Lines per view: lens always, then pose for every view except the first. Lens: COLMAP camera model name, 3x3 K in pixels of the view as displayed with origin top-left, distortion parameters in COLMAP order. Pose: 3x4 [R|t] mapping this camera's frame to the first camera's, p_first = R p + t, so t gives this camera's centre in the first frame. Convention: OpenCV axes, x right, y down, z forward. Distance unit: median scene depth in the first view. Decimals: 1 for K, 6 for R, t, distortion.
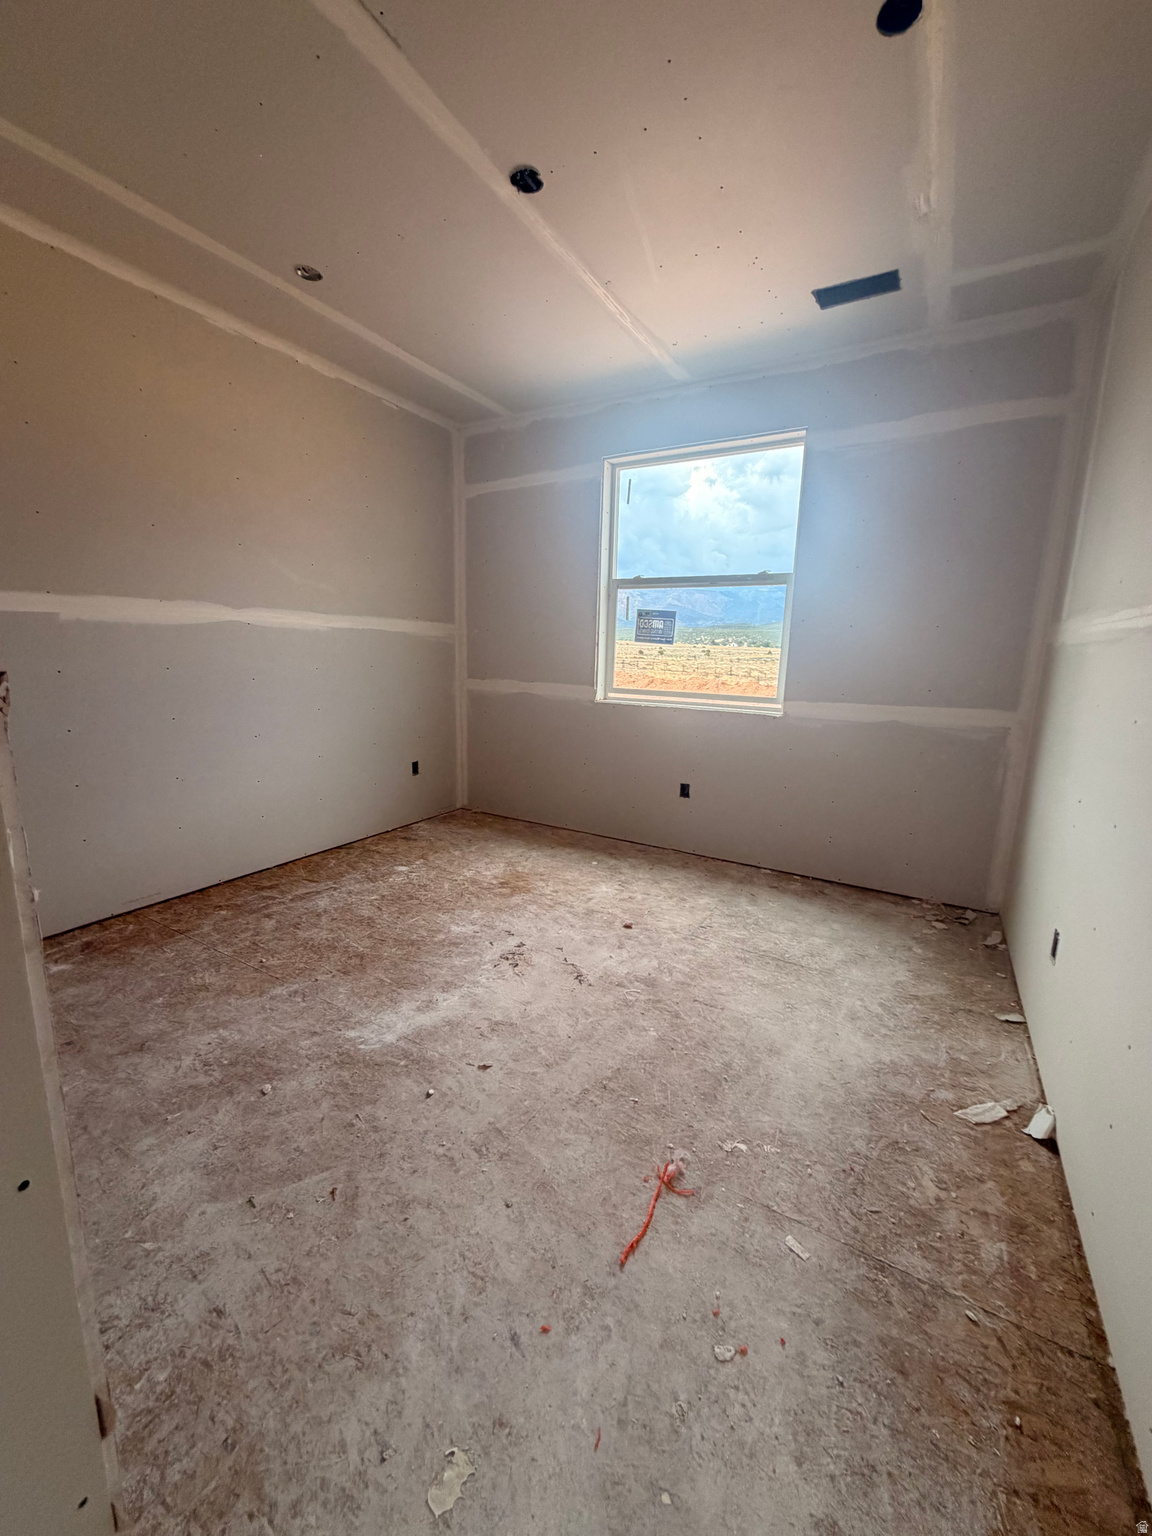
lens RADIAL K [[612.6, 0, 578.8], [0, 612.6, 767.5], [0, 0, 1]] dist [0.003984, 0.000189]
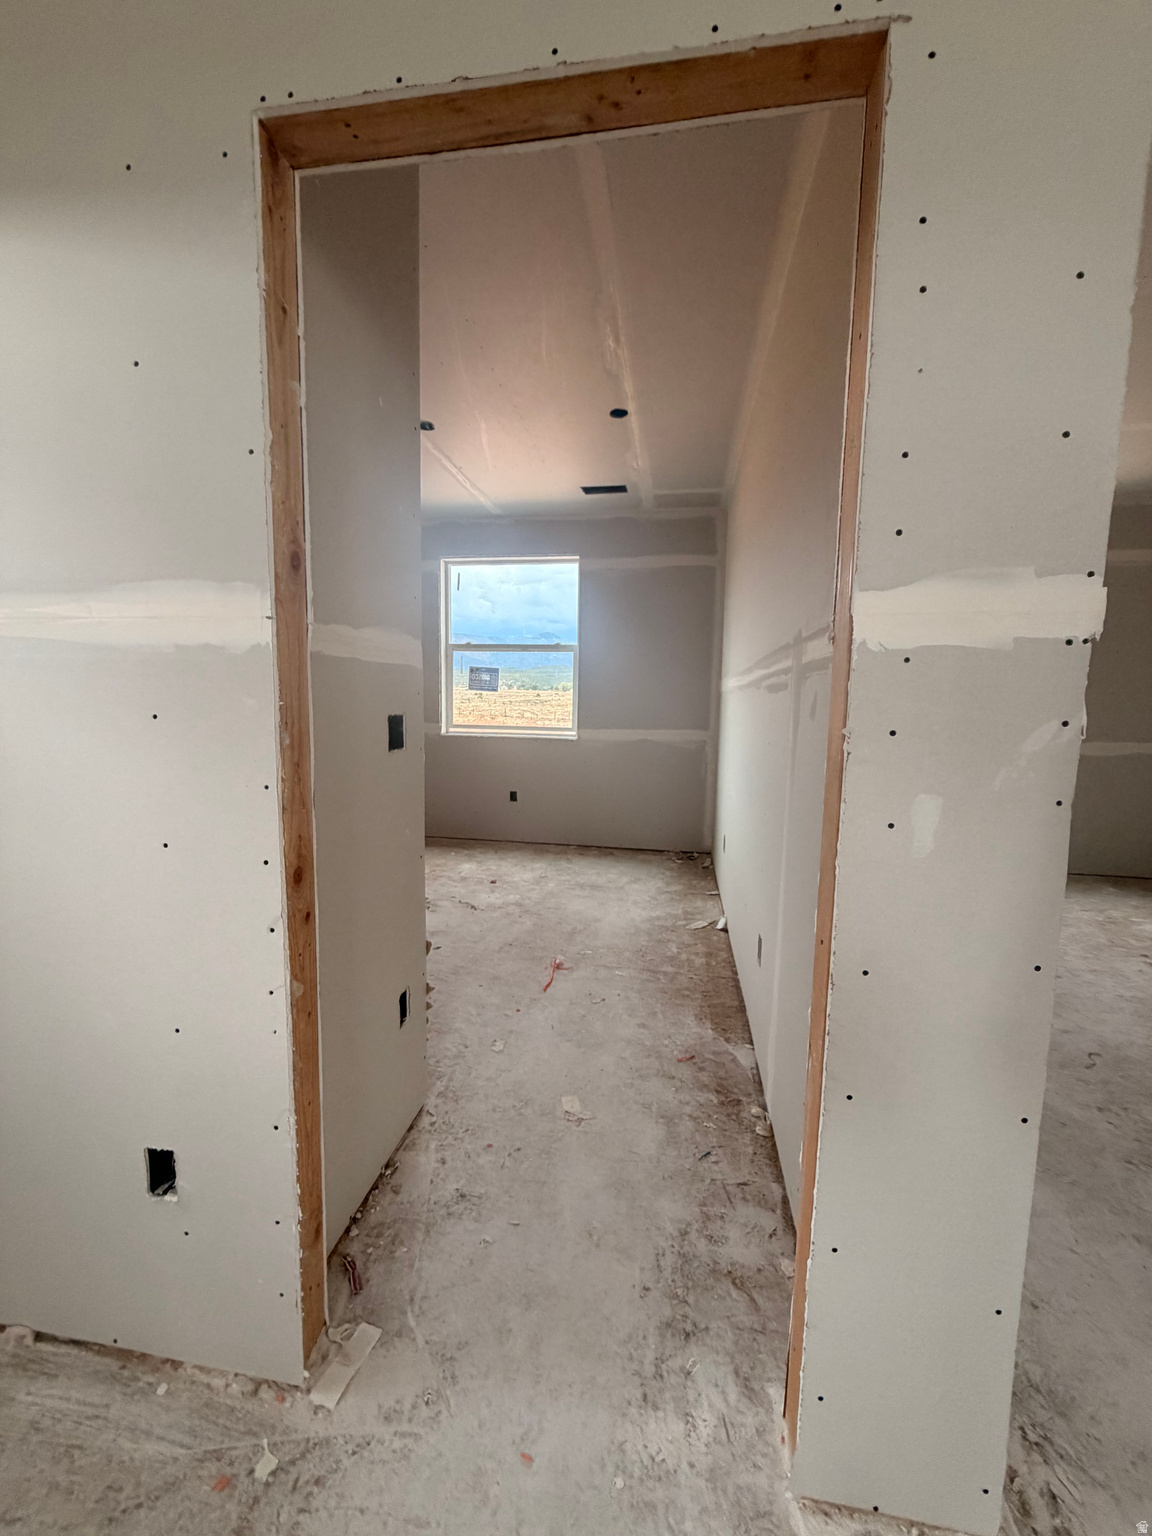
lens RADIAL K [[612.6, 0, 578.3], [0, 612.6, 764.9], [0, 0, 1]] dist [0.003984, 0.000189]
pose [[0.935017, -0.046872, 0.351490, -0.259332], [0.072146, 0.995639, -0.059148, 0.089301], [-0.347185, 0.080663, 0.934321, -0.522219]]
